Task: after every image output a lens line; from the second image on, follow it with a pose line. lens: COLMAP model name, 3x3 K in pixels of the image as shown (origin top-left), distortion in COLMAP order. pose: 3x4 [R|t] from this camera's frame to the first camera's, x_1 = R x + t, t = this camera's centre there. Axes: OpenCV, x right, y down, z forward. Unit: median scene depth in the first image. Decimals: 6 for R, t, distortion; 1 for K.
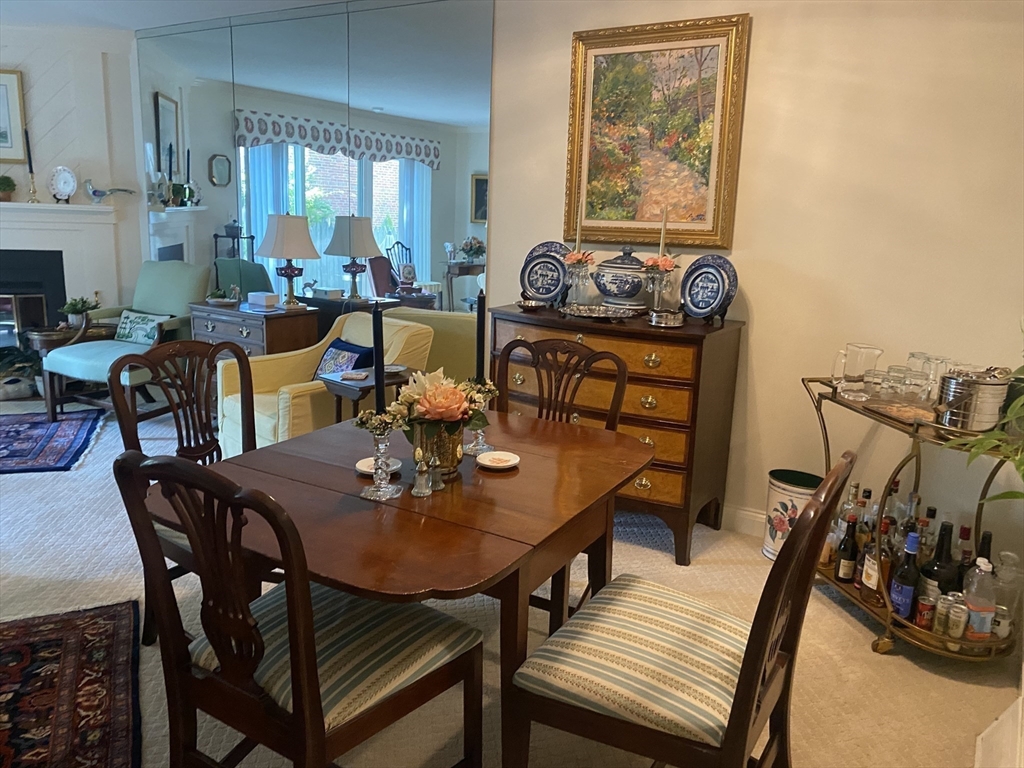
lens RADIAL K [[792.5, 0, 516.3], [0, 792.5, 374.2], [0, 0, 1]] dist [0.006258, -0.000095]
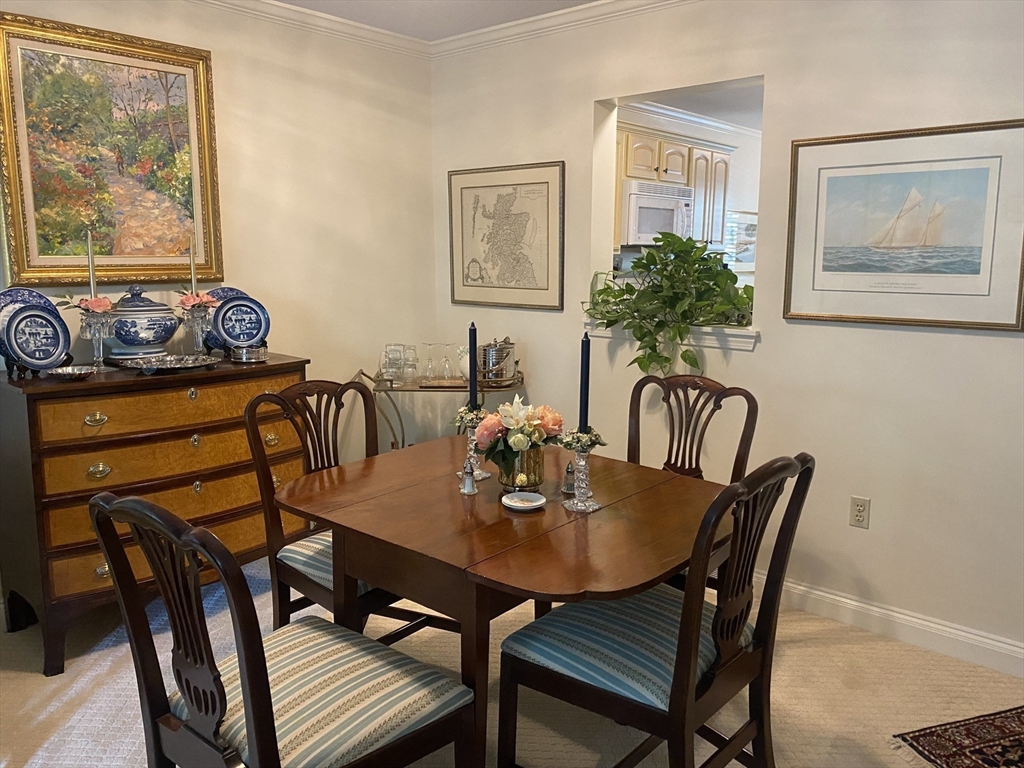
lens RADIAL K [[792.5, 0, 511.9], [0, 792.5, 388.0], [0, 0, 1]] dist [0.006258, -0.000095]
pose [[0.183566, -0.191986, 0.964077, -0.652247], [0.202248, 0.967137, 0.154086, -0.105851], [-0.961977, 0.166698, 0.216362, 0.442340]]
